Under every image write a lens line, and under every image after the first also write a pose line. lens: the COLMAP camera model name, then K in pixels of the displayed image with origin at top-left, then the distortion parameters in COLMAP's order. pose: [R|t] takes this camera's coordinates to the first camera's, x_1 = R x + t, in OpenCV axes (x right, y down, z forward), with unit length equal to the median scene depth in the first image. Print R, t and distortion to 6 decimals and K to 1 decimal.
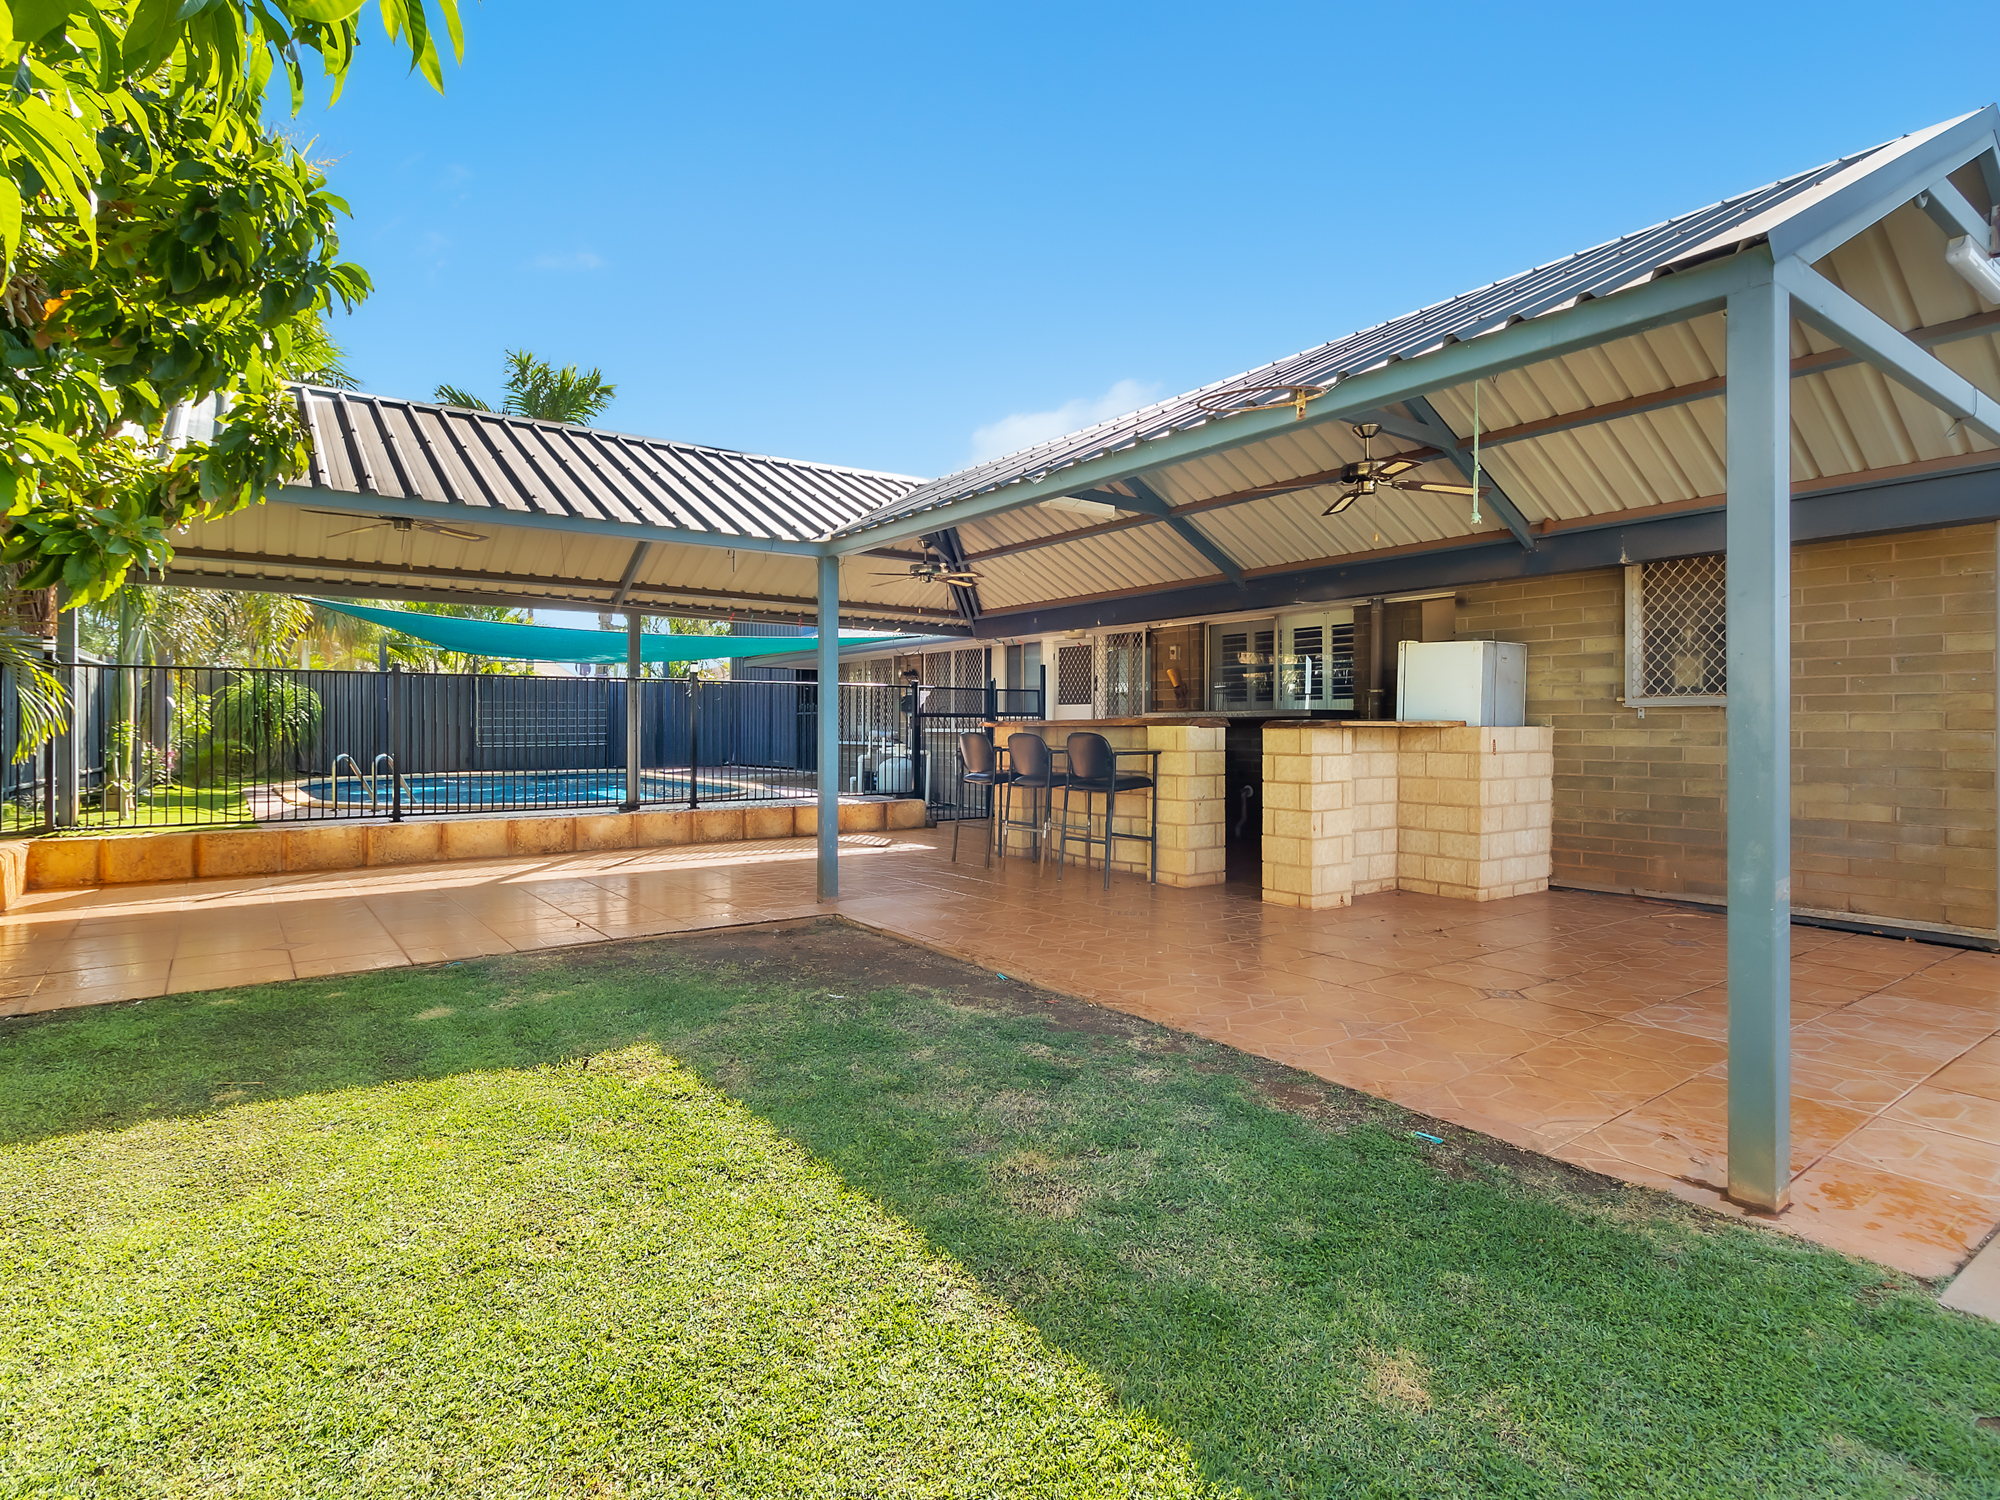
lens RADIAL K [[1041.6, 0, 997.3], [0, 1041.6, 738.3], [0, 0, 1]] dist [0.002566, 0.000832]
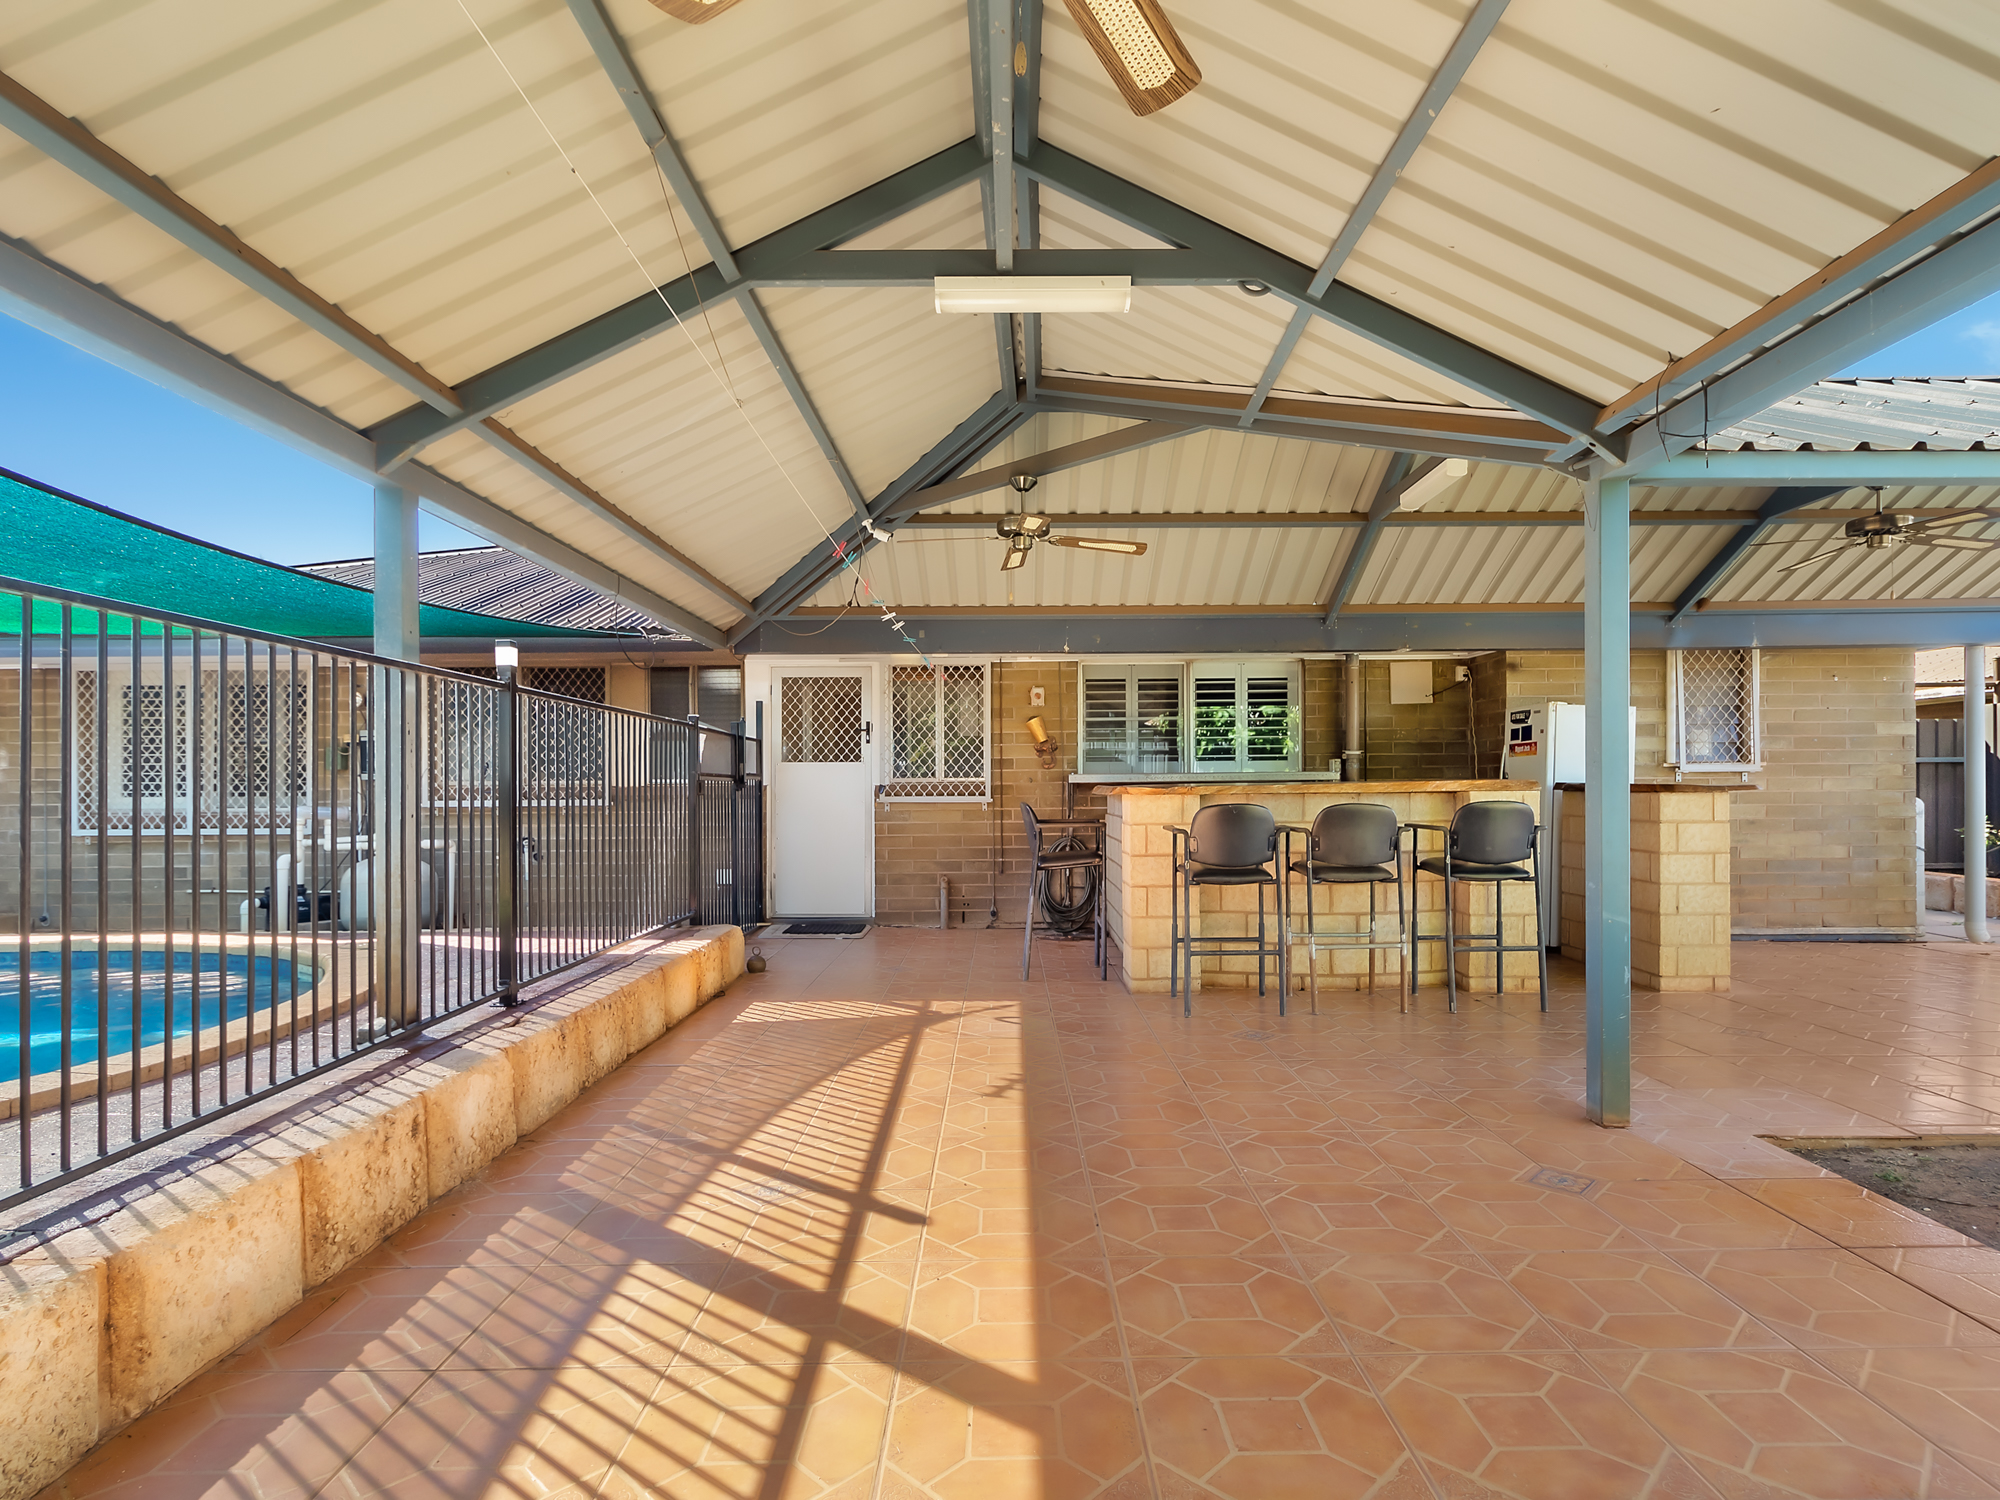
lens RADIAL K [[1032.6, 0, 1000.0], [0, 1032.6, 786.2], [0, 0, 1]] dist [0.001279, 0.000155]
pose [[0.581168, -0.001738, 0.813782, -0.759457], [0.016658, 0.999814, -0.009761, -0.015534], [-0.813613, 0.019229, 0.581089, 0.949715]]
